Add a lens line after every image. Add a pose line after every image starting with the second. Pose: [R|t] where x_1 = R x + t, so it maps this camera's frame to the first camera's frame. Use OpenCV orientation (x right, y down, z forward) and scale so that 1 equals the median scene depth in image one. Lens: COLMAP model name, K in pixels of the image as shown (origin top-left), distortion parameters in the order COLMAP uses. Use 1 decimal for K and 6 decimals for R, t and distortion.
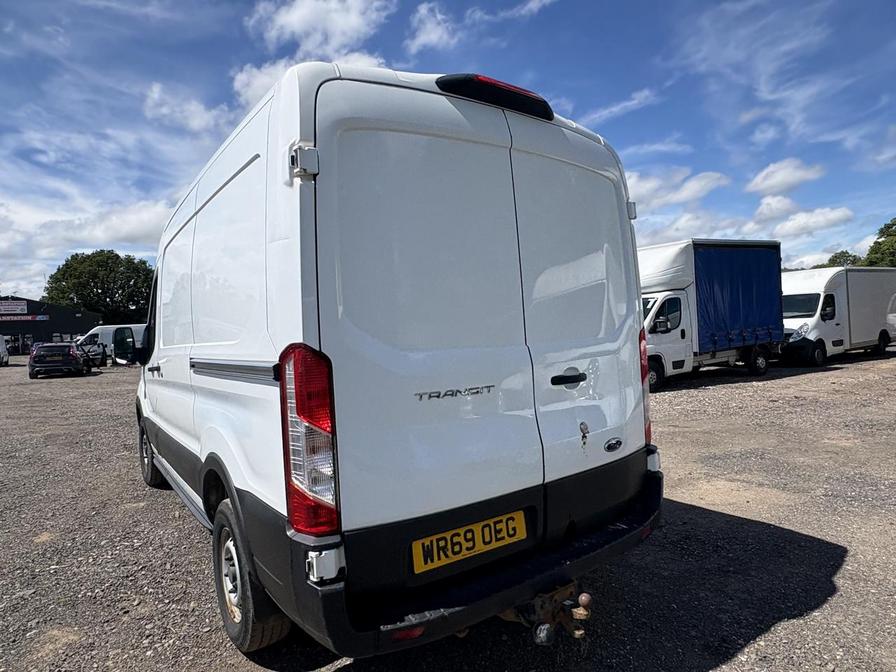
lens RADIAL K [[532.1, 0, 448.9], [0, 532.1, 354.3], [0, 0, 1]] dist [-0.000848, -0.001245]
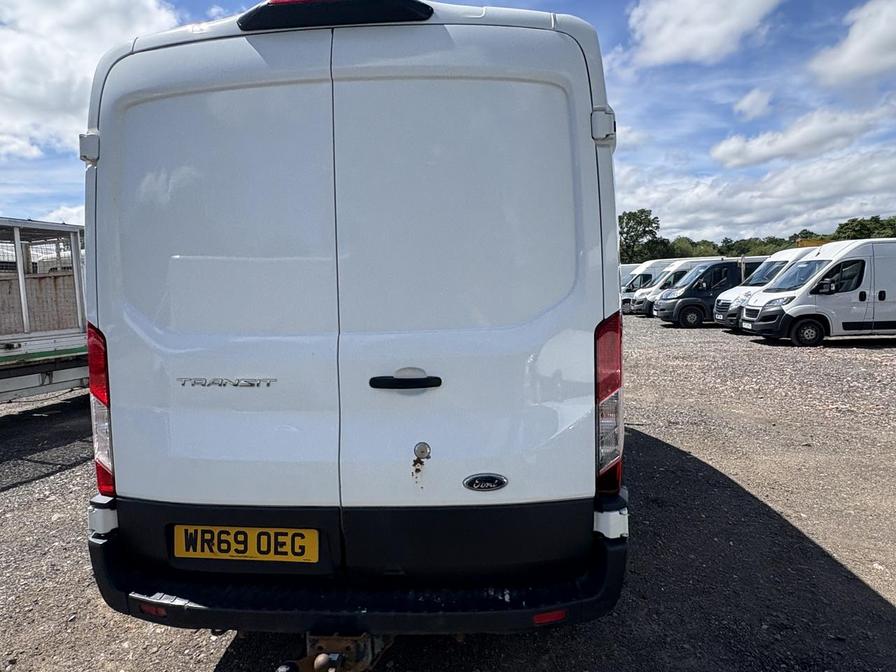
lens RADIAL K [[532.1, 0, 444.1], [0, 532.1, 352.5], [0, 0, 1]] dist [-0.000848, -0.001245]
pose [[0.770910, 0.103572, -0.628467, 0.795946], [-0.043332, 0.992933, 0.110483, -0.087244], [0.635469, -0.057940, 0.769950, 0.499144]]
